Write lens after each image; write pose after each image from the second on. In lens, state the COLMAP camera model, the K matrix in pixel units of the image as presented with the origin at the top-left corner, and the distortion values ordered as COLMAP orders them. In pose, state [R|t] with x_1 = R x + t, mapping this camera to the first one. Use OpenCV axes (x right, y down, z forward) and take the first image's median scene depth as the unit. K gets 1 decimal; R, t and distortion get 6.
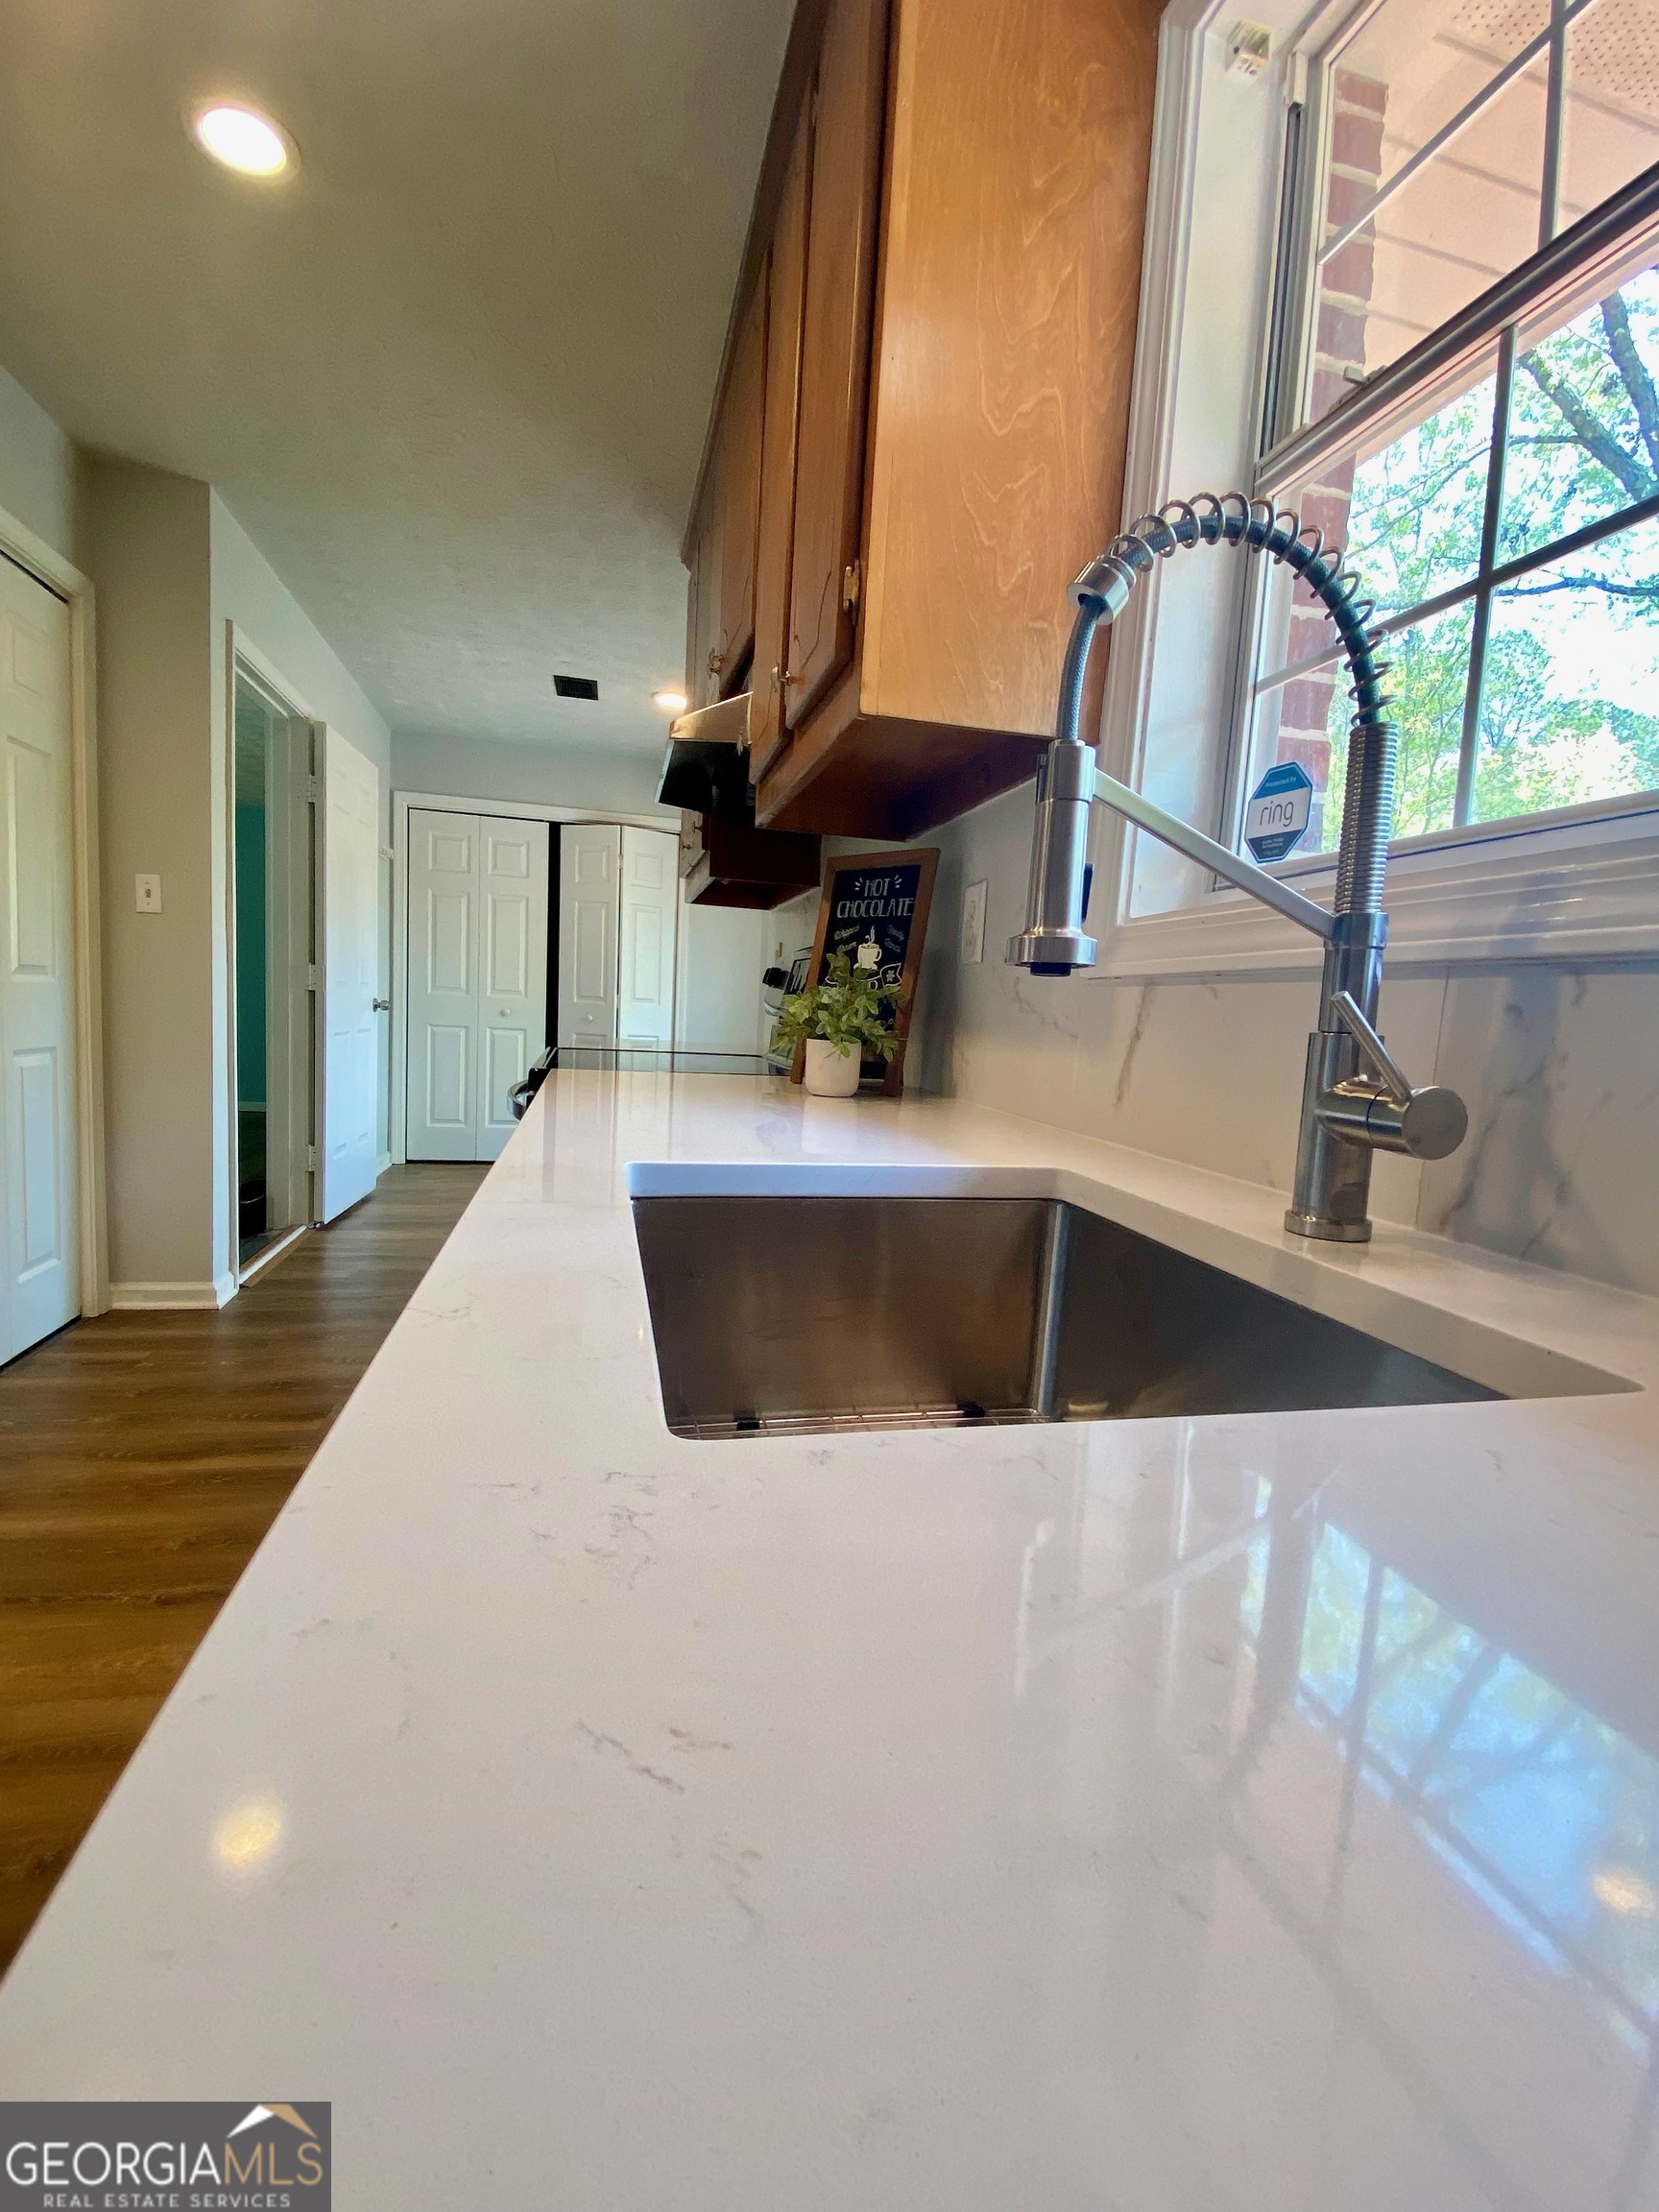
lens RADIAL K [[922.7, 0, 832.6], [0, 922.7, 1097.5], [0, 0, 1]] dist [-0.001840, -0.001364]
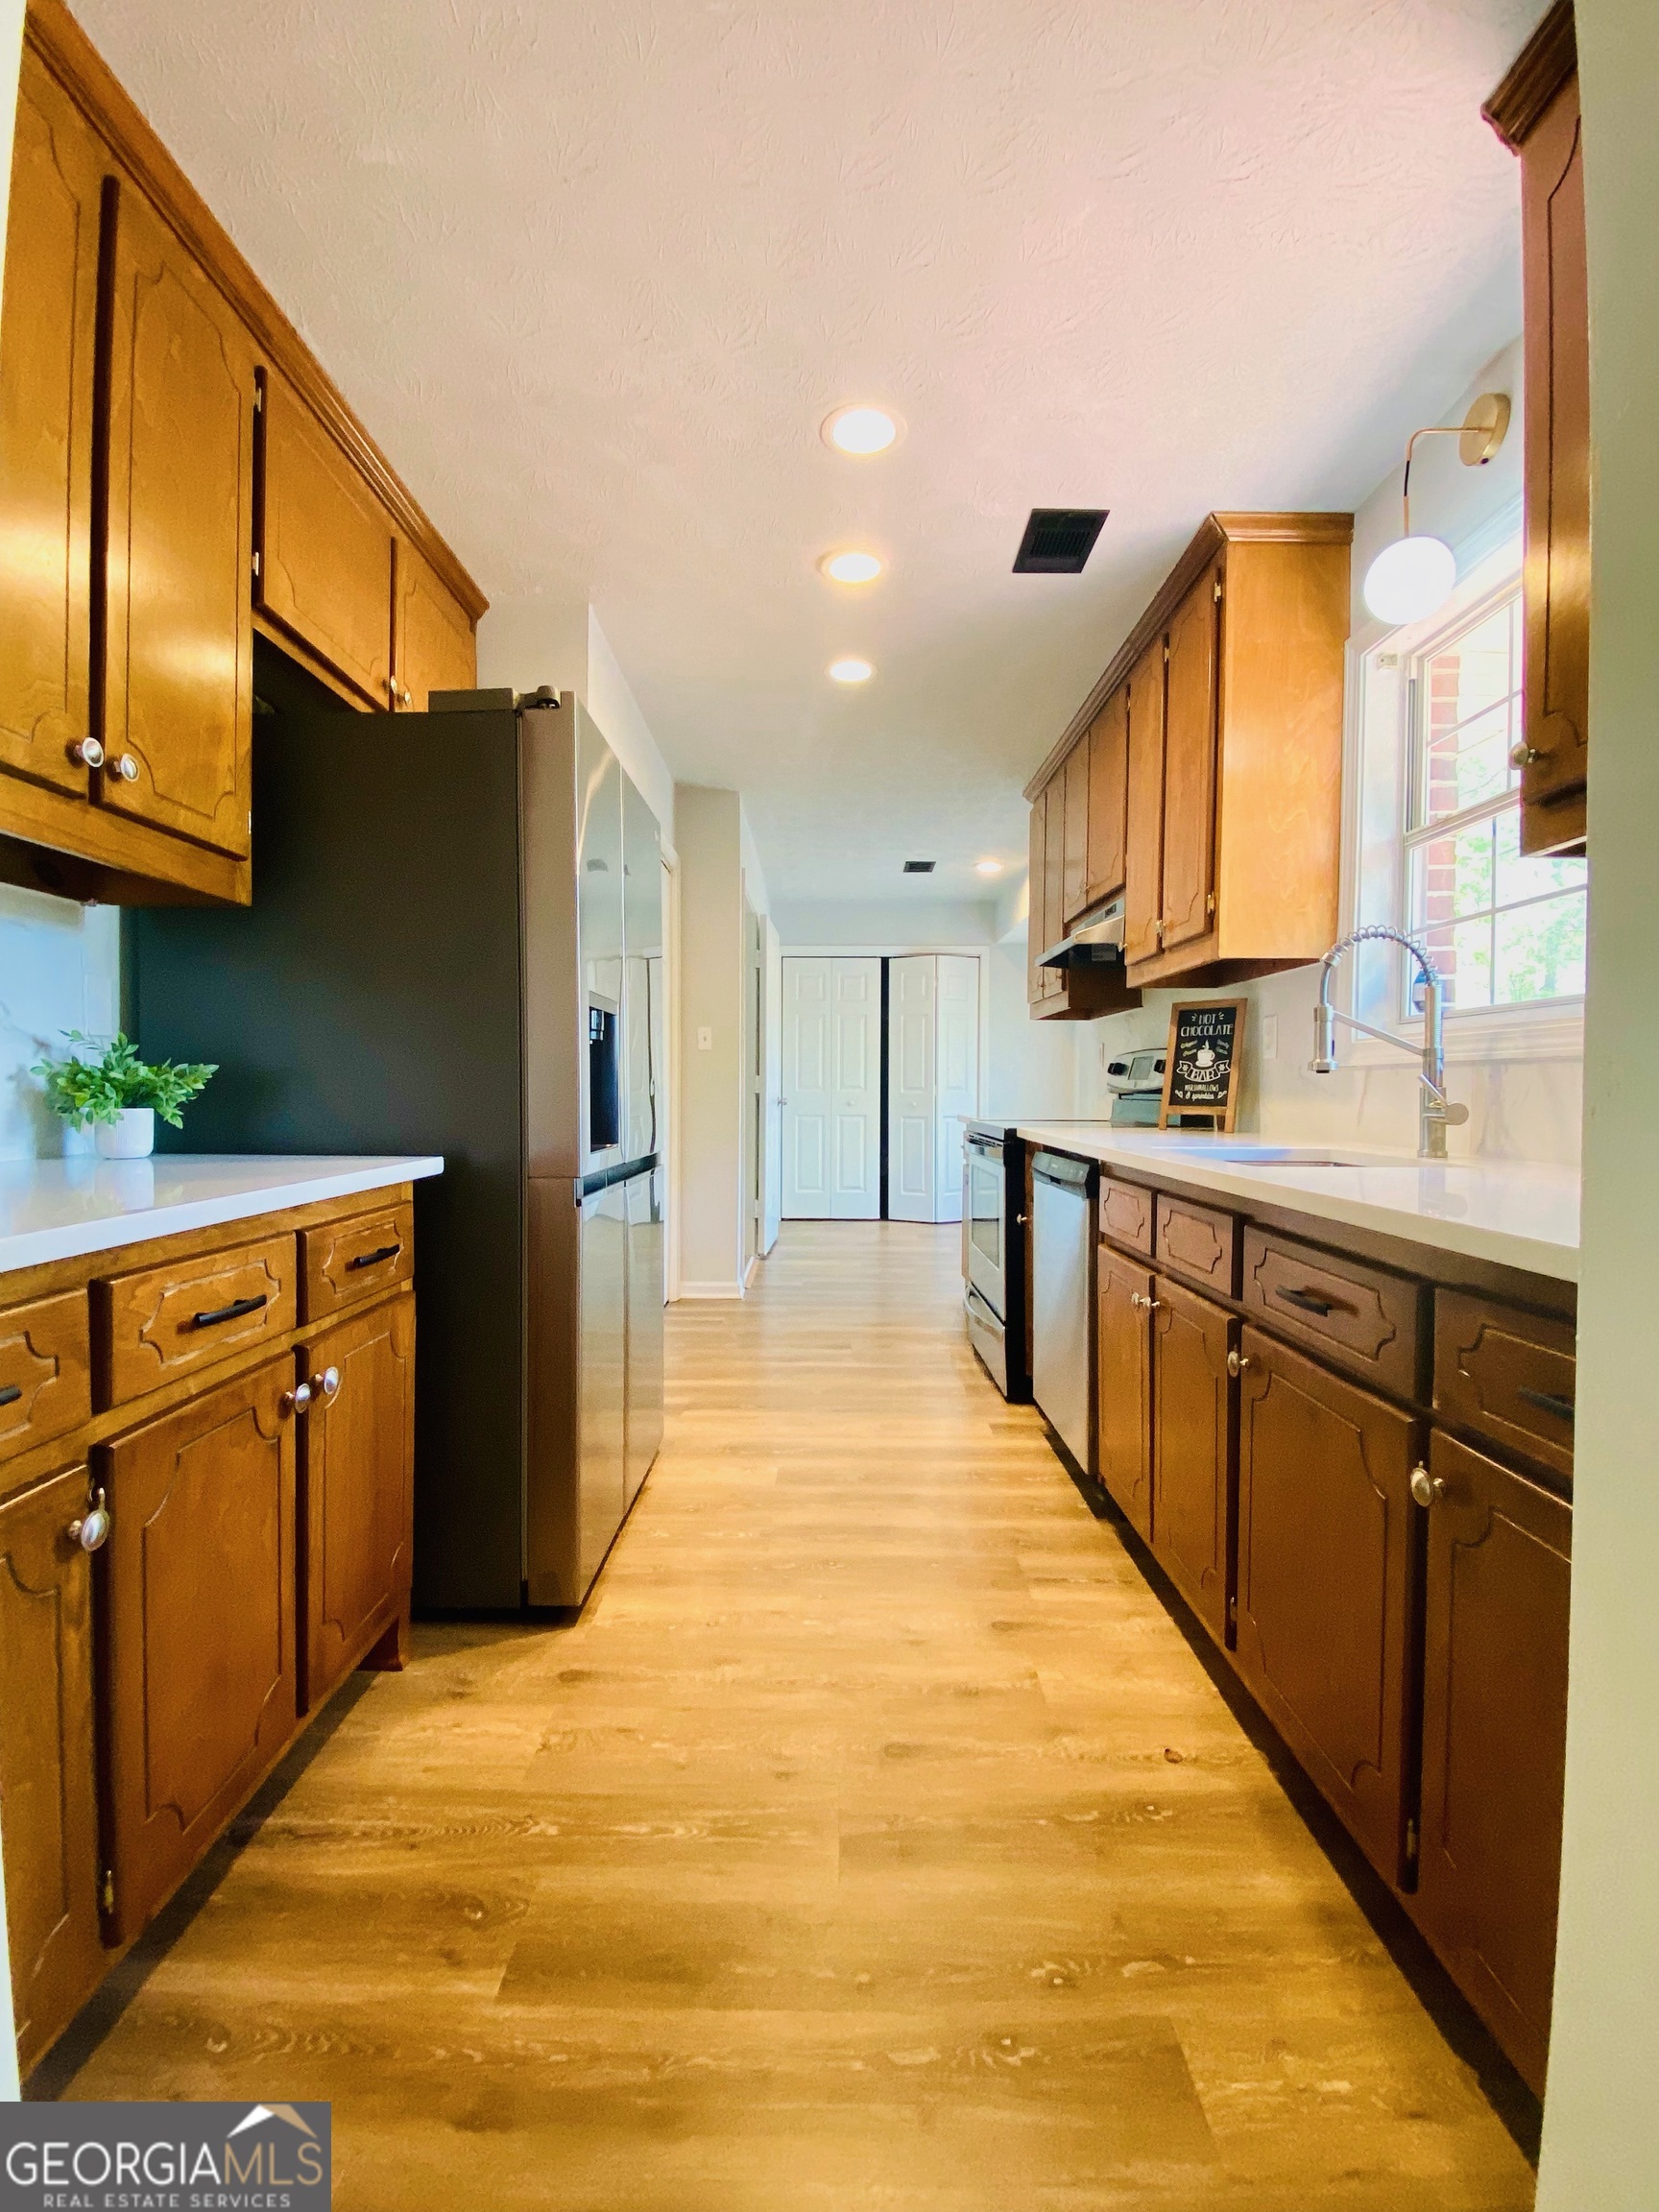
lens RADIAL K [[922.7, 0, 830.6], [0, 922.7, 1114.0], [0, 0, 1]] dist [-0.001840, -0.001364]
pose [[0.968920, -0.044075, -0.243414, -0.370620], [0.026035, 0.996703, -0.076843, 0.119995], [0.245999, 0.068117, 0.966874, -1.440748]]
